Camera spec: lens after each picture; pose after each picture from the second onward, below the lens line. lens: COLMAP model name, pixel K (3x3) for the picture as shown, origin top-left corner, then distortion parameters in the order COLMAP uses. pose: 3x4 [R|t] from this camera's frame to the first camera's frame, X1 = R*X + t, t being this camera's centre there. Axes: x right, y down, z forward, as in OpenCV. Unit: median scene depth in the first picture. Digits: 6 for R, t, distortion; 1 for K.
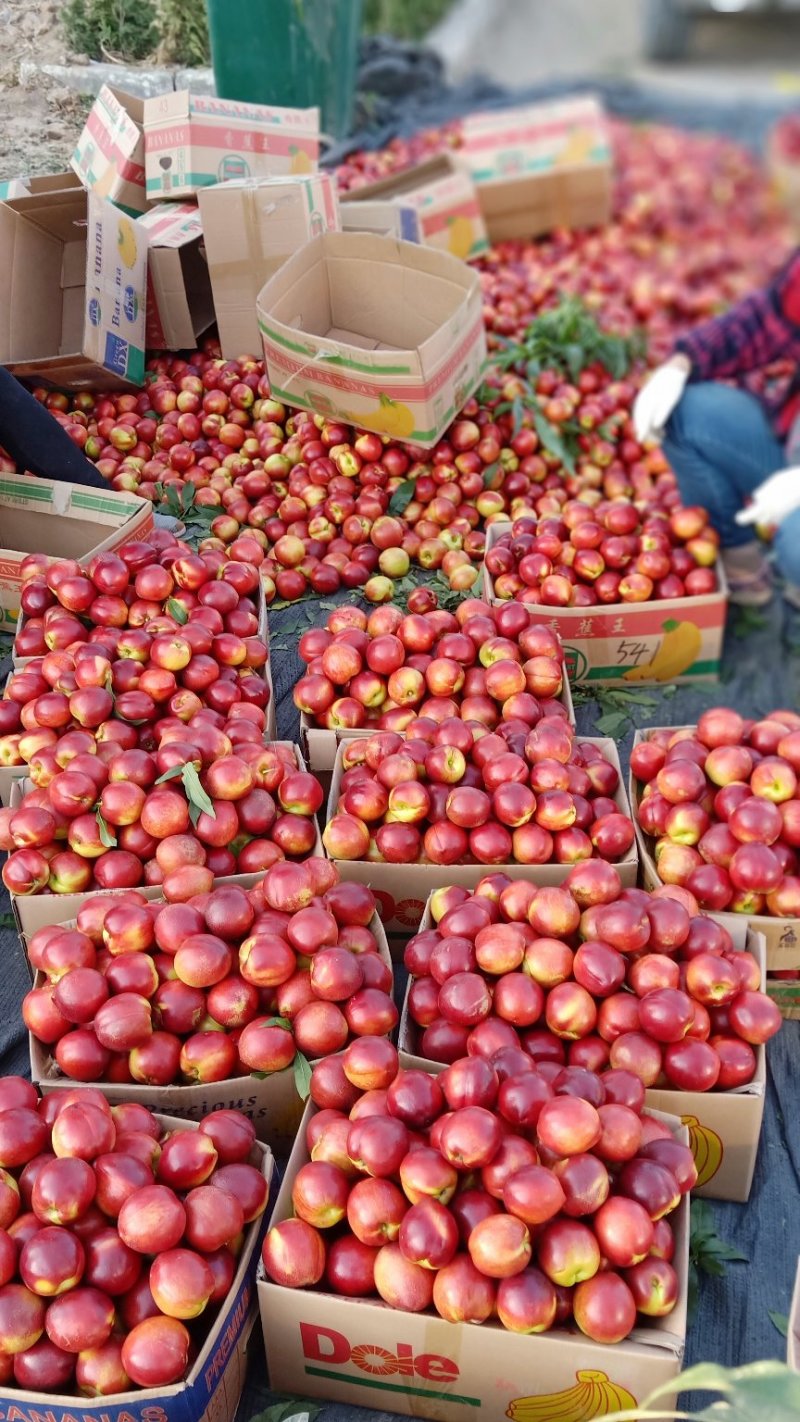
lens RADIAL K [[1292.2, 0, 397.7], [0, 1292.2, 710.3], [0, 0, 1]] dist [0.049119, 0.000000]
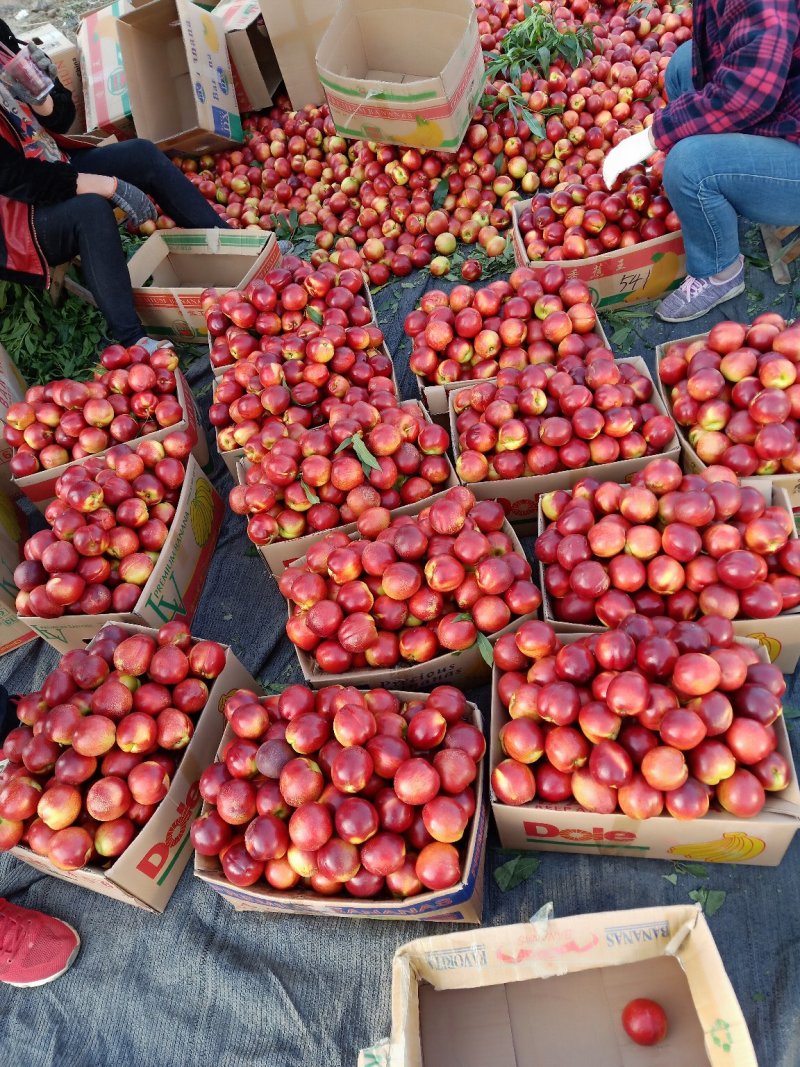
lens RADIAL K [[789.1, 0, 403.7], [0, 789.1, 532.8], [0, 0, 1]] dist [0.053171, -0.019688]
pose [[0.984242, -0.156820, -0.081698, -0.055187], [0.172060, 0.955902, 0.238005, -0.052943], [0.040771, -0.248311, 0.967822, 0.136219]]
